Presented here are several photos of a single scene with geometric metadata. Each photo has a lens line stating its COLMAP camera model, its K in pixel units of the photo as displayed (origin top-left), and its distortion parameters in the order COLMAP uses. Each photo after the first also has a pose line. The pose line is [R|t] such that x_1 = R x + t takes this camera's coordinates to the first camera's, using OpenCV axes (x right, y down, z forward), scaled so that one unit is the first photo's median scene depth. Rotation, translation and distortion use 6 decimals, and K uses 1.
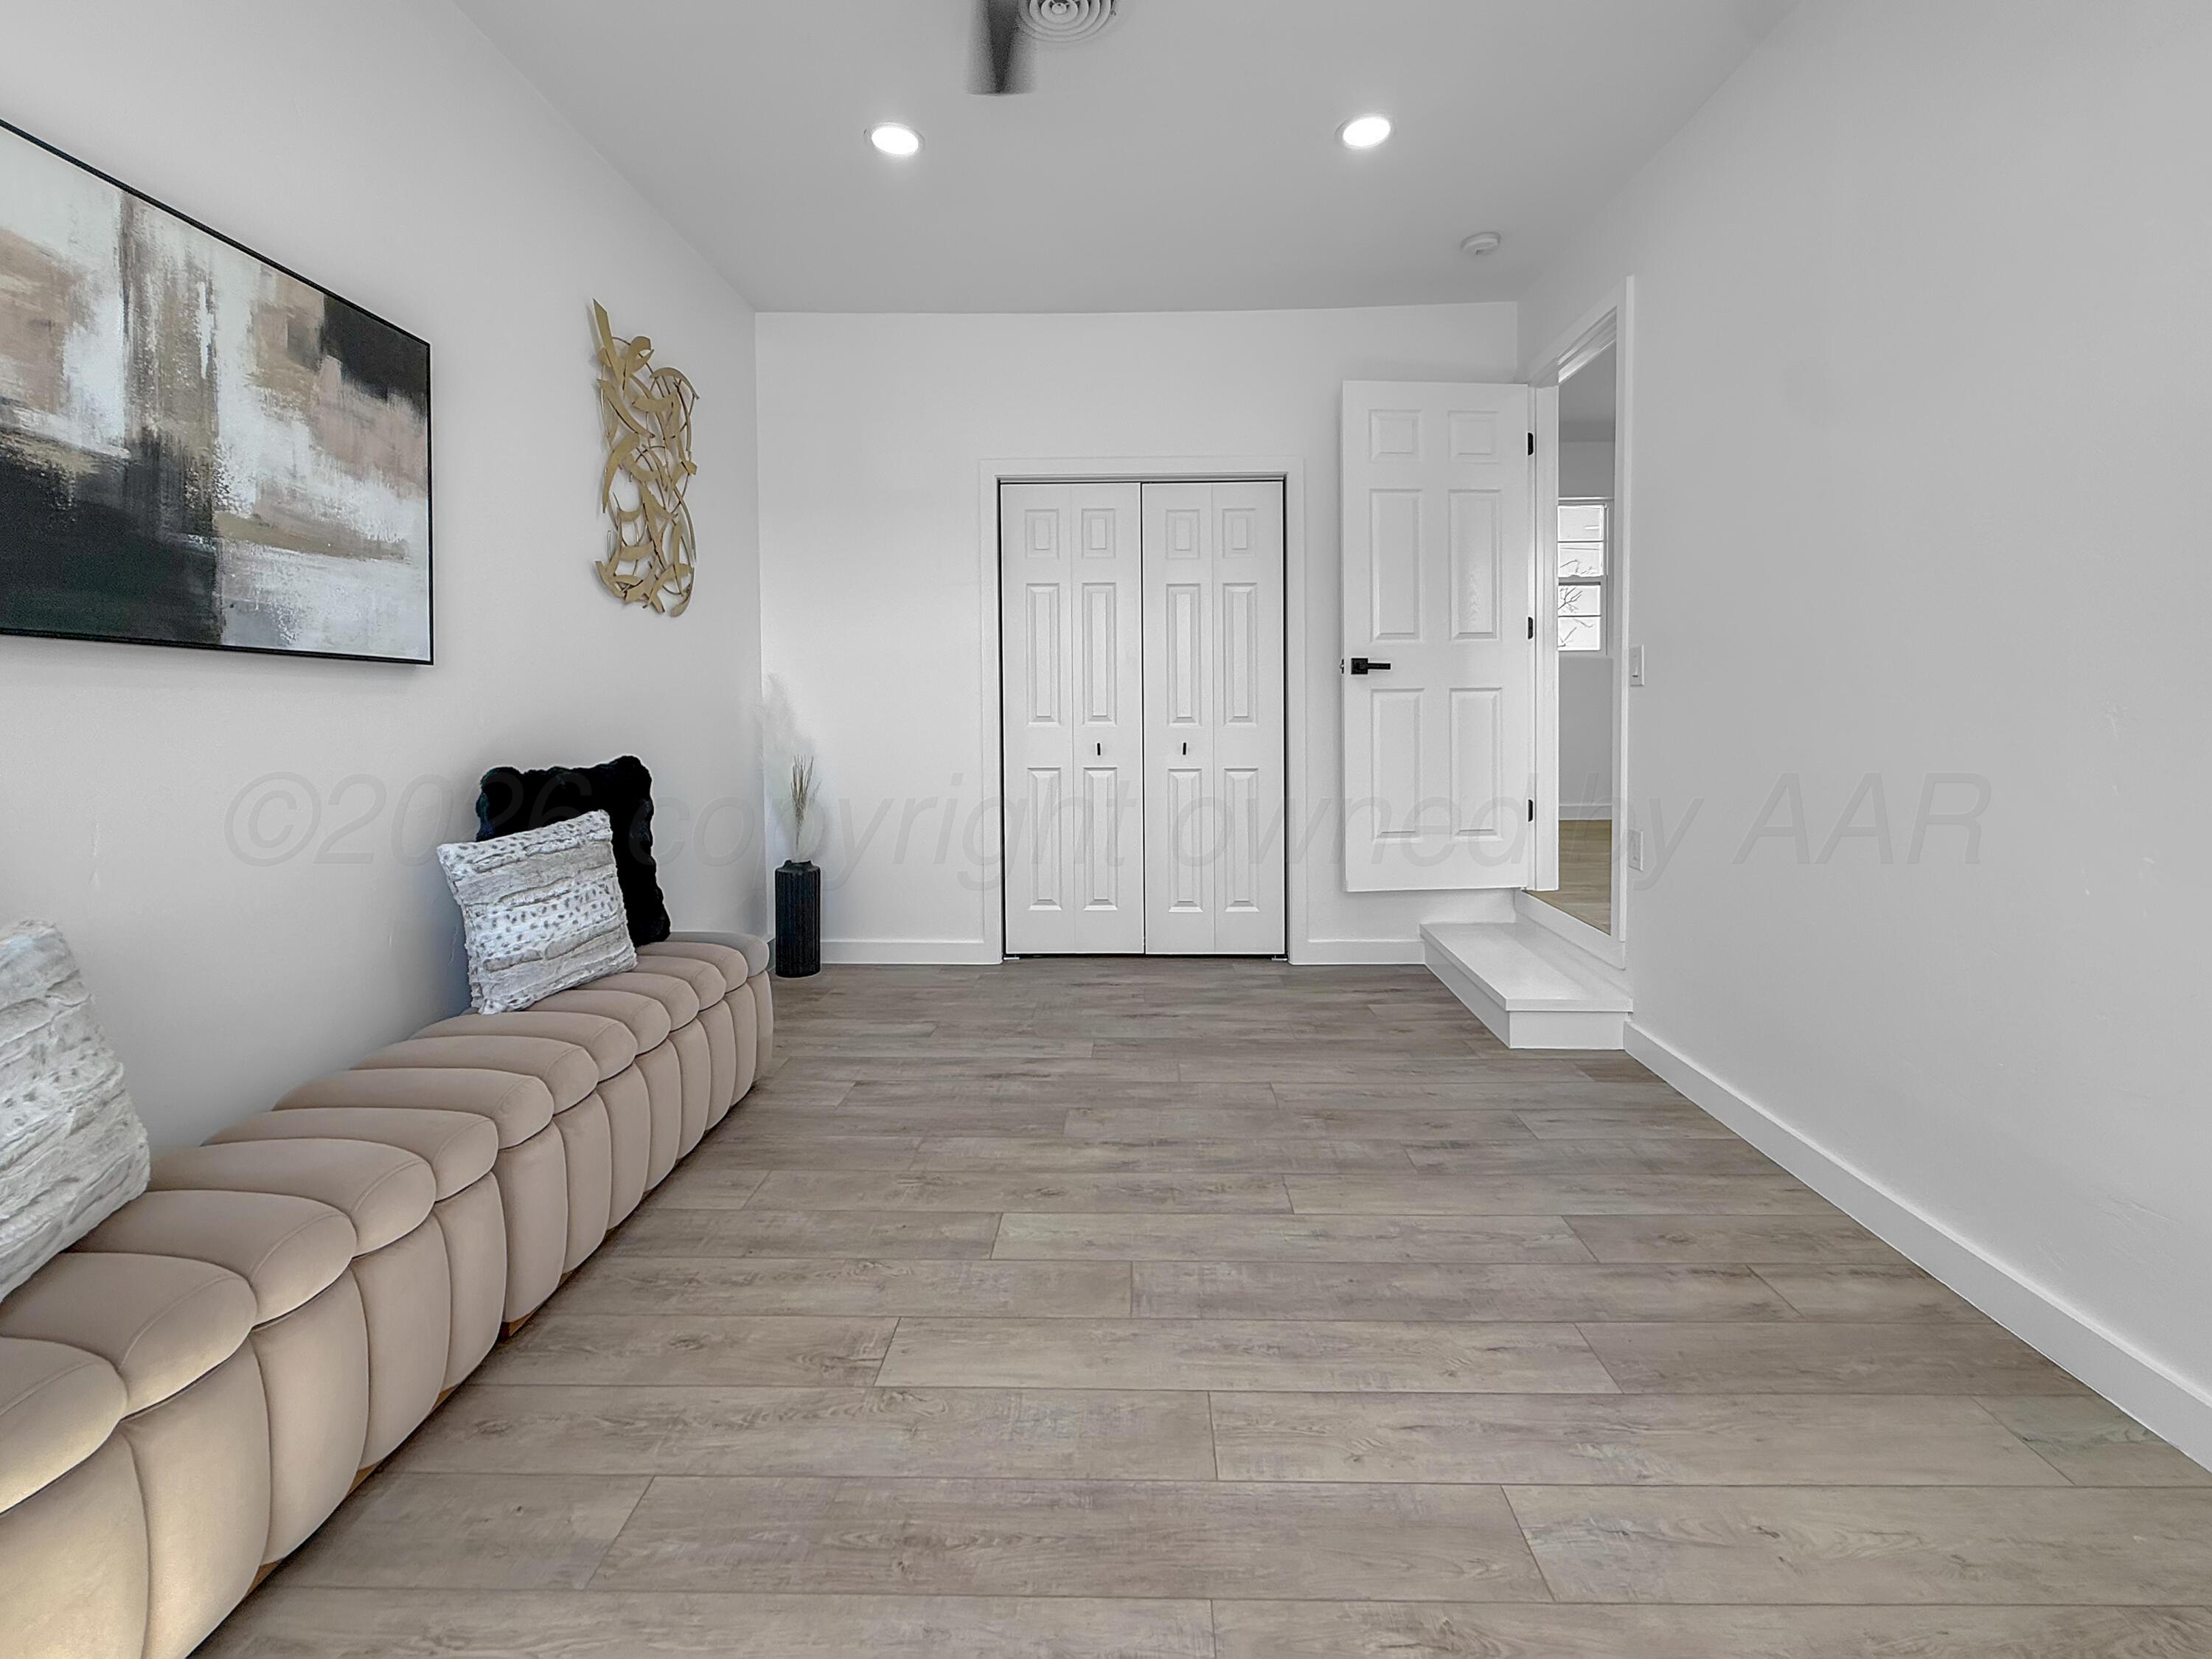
lens RADIAL K [[926.4, 0, 1108.5], [0, 926.4, 722.6], [0, 0, 1]] dist [0.000274, 0.000123]
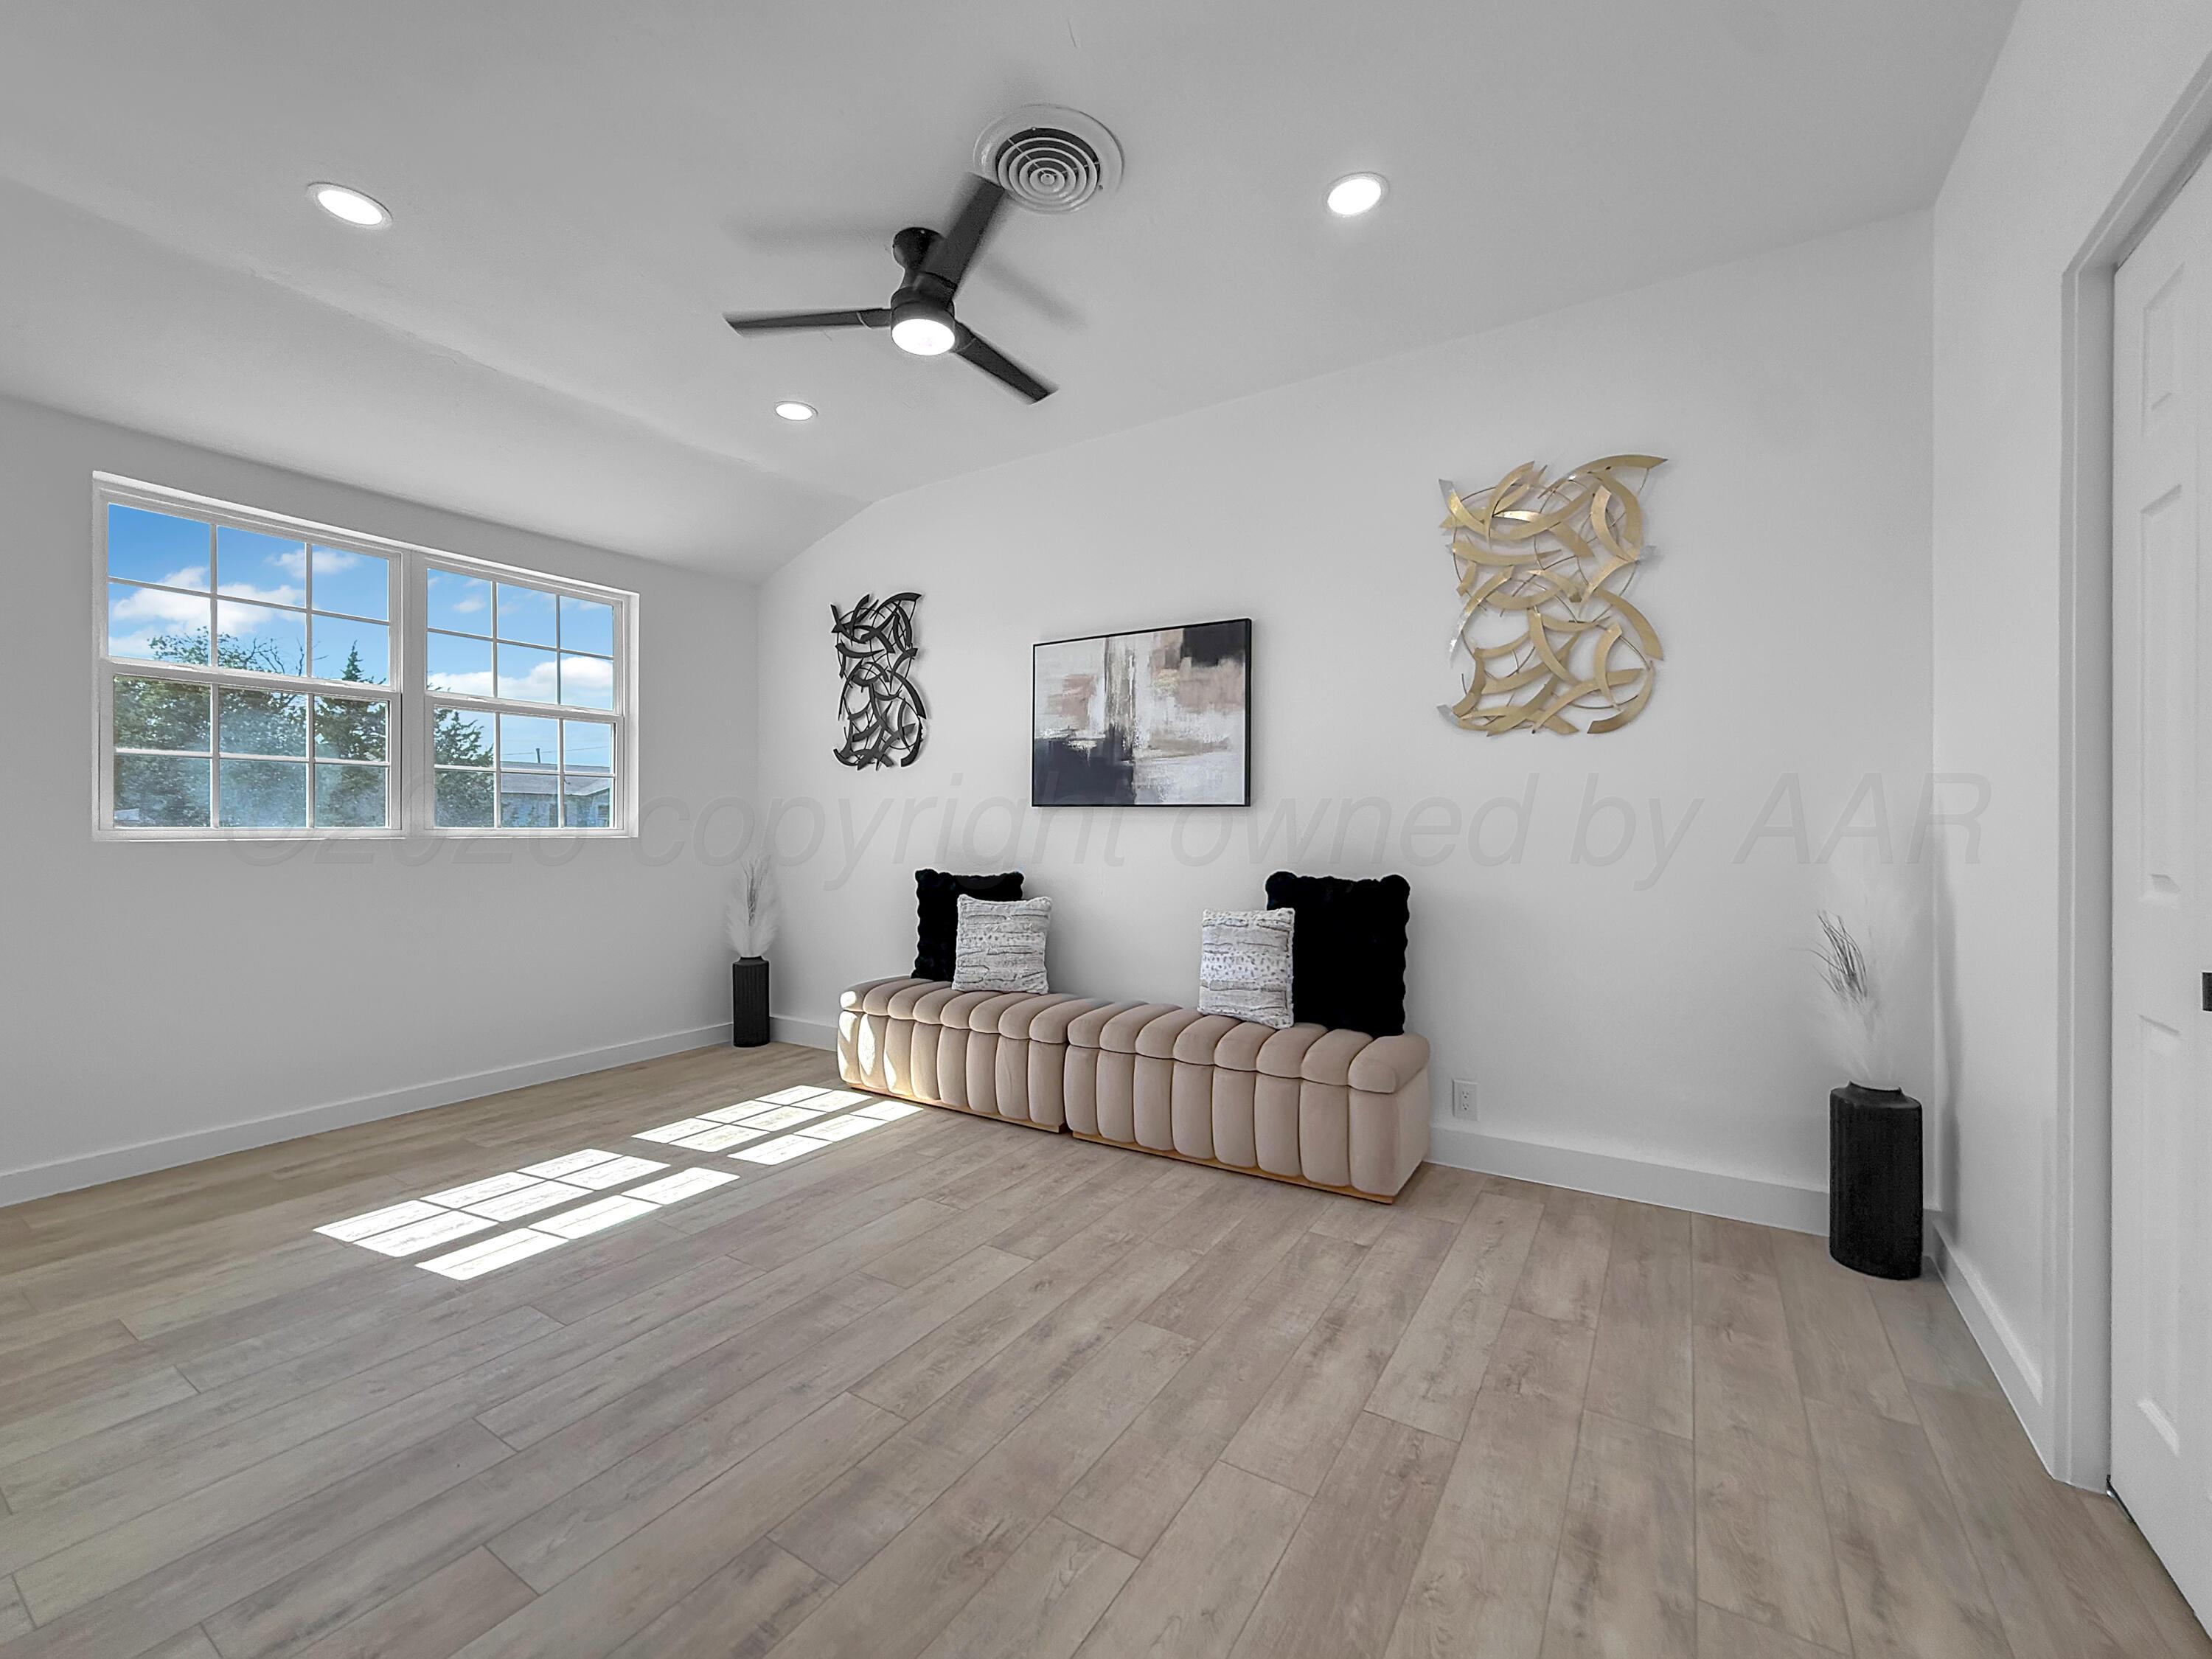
lens RADIAL K [[933.4, 0, 1106.0], [0, 933.4, 829.5], [0, 0, 1]] dist [0.000886, -0.000048]
pose [[-0.513662, 0.009568, -0.857939, 0.859769], [-0.013209, 0.999731, 0.019058, -0.037183], [0.857891, 0.021122, -0.513398, 1.701207]]
